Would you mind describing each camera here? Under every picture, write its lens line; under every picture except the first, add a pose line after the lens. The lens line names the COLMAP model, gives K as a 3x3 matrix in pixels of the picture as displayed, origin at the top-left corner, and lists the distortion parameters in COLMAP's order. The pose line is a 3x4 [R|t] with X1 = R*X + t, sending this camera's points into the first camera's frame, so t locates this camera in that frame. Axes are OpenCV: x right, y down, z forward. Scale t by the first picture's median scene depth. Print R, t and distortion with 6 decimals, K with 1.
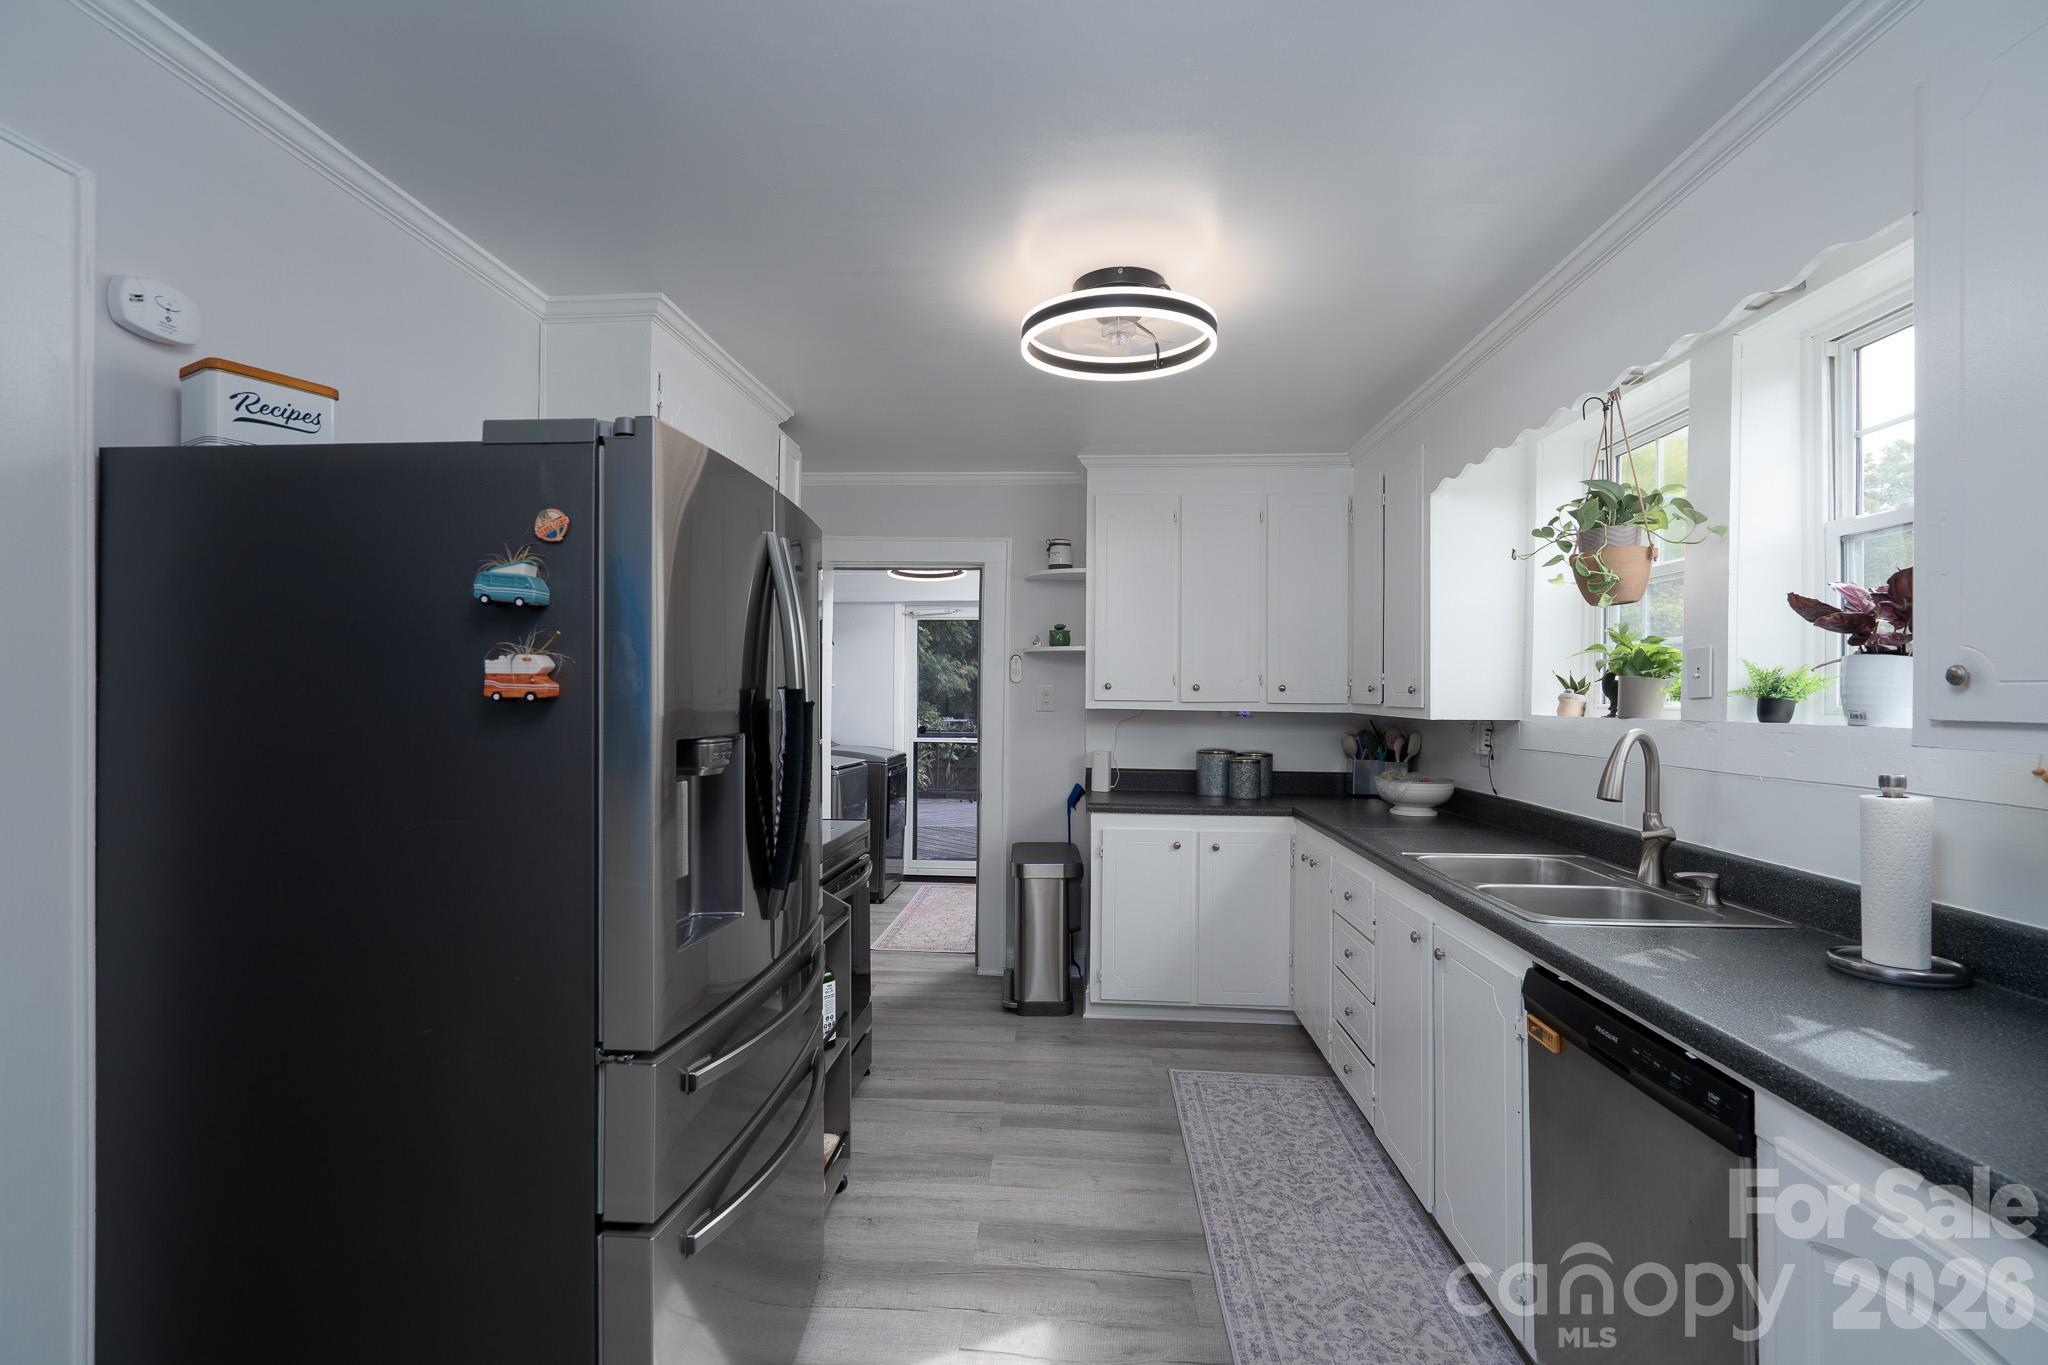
lens RADIAL K [[931.5, 0, 1023.1], [0, 931.5, 685.5], [0, 0, 1]] dist [-0.004196, 0.001676]
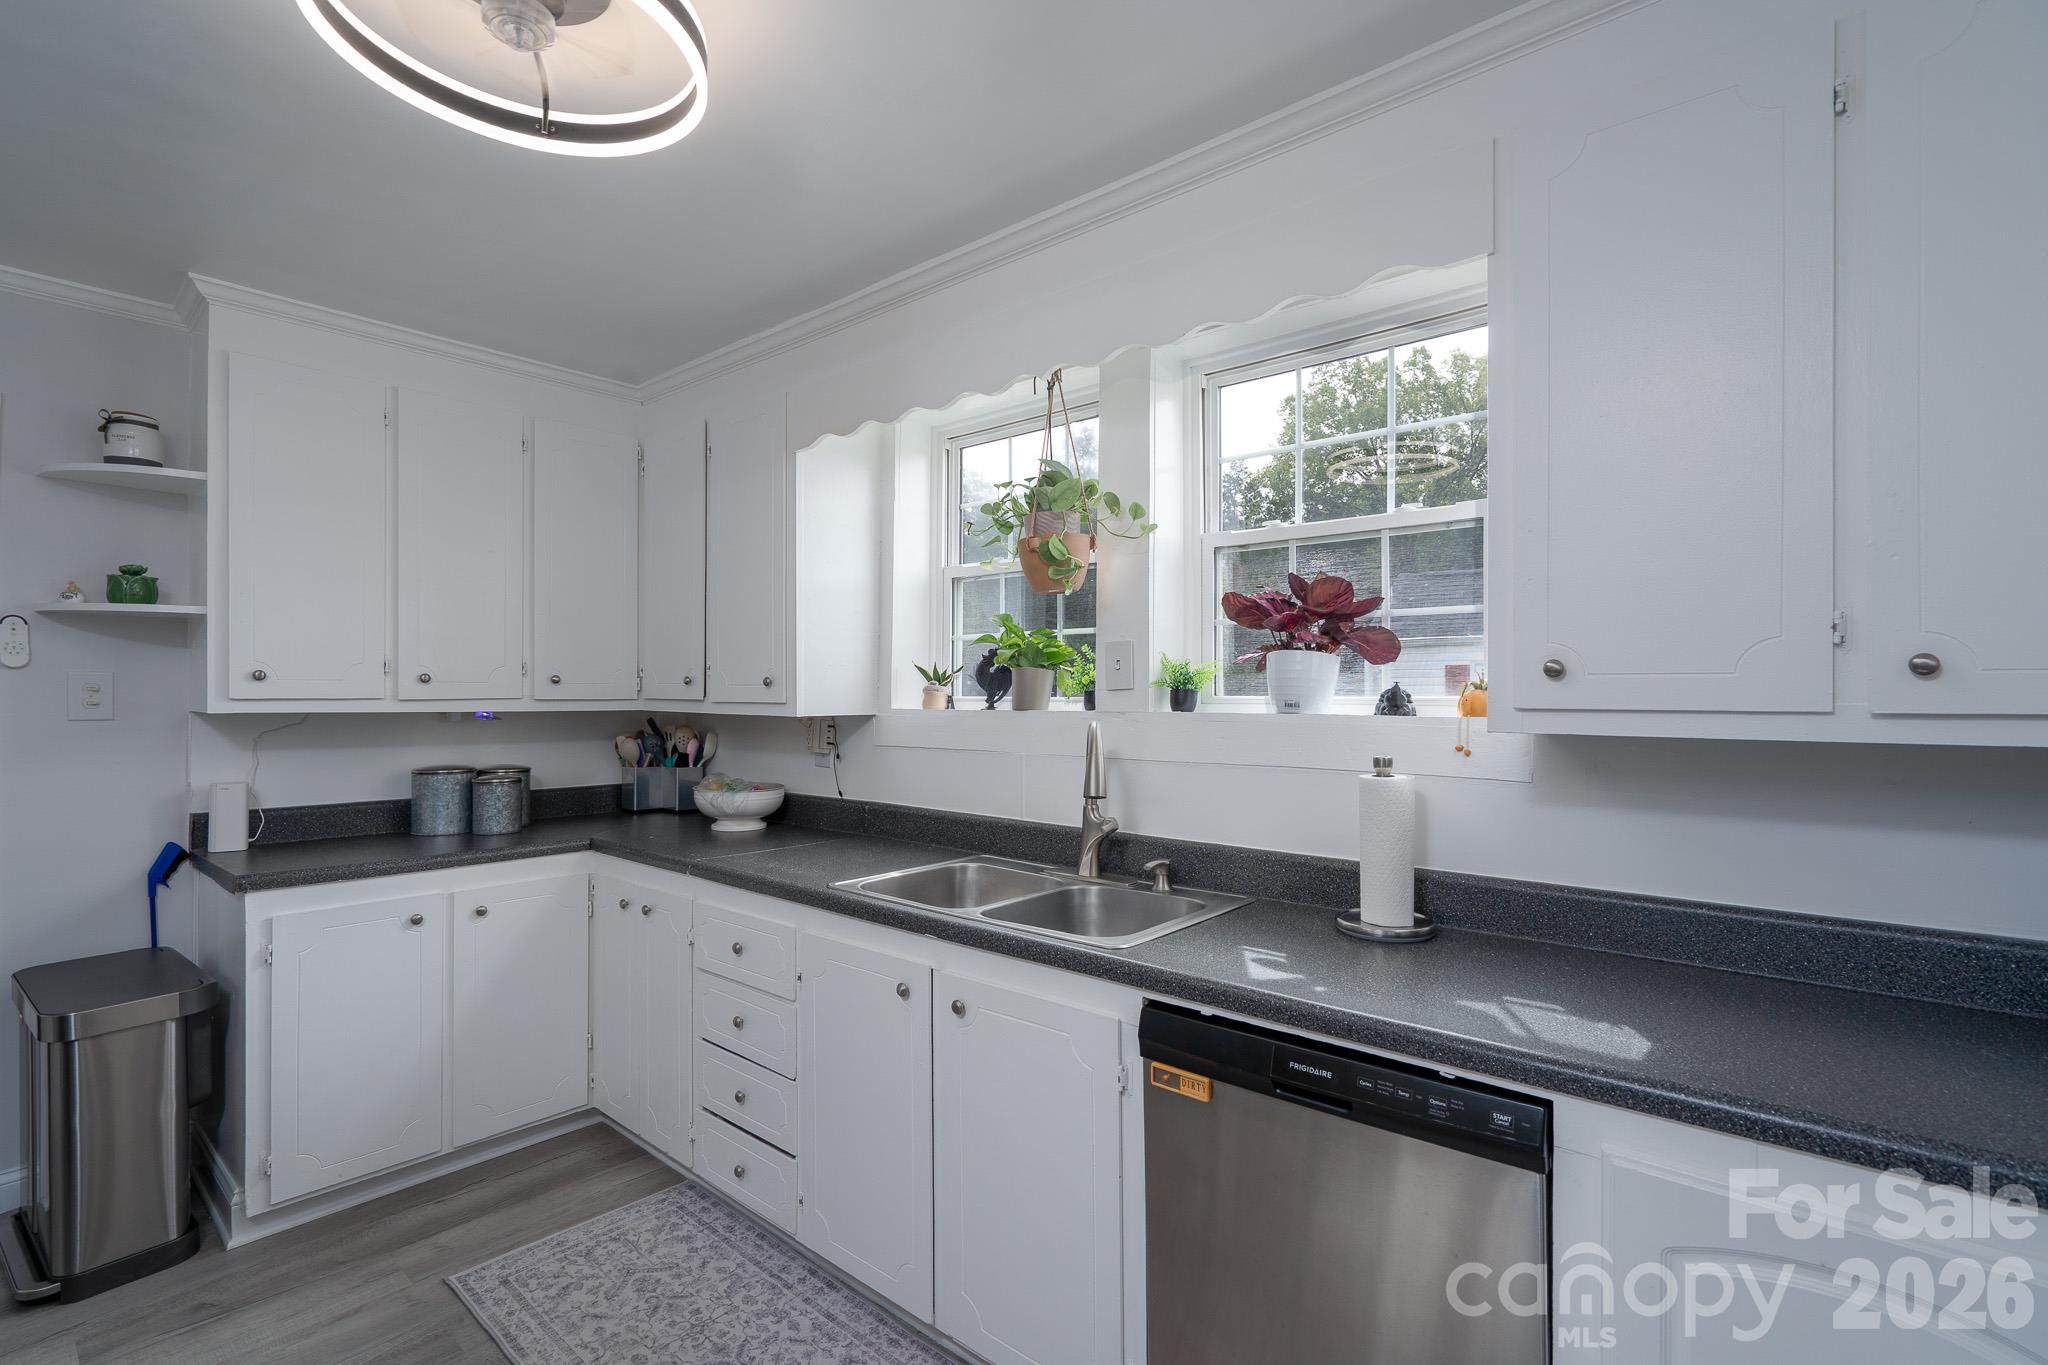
lens RADIAL K [[931.5, 0, 1014.6], [0, 931.5, 688.4], [0, 0, 1]] dist [-0.004196, 0.001676]
pose [[0.607680, -0.004104, 0.794172, -0.143499], [-0.004356, 0.999954, 0.008501, 0.003355], [-0.794170, -0.008625, 0.607634, 0.401880]]
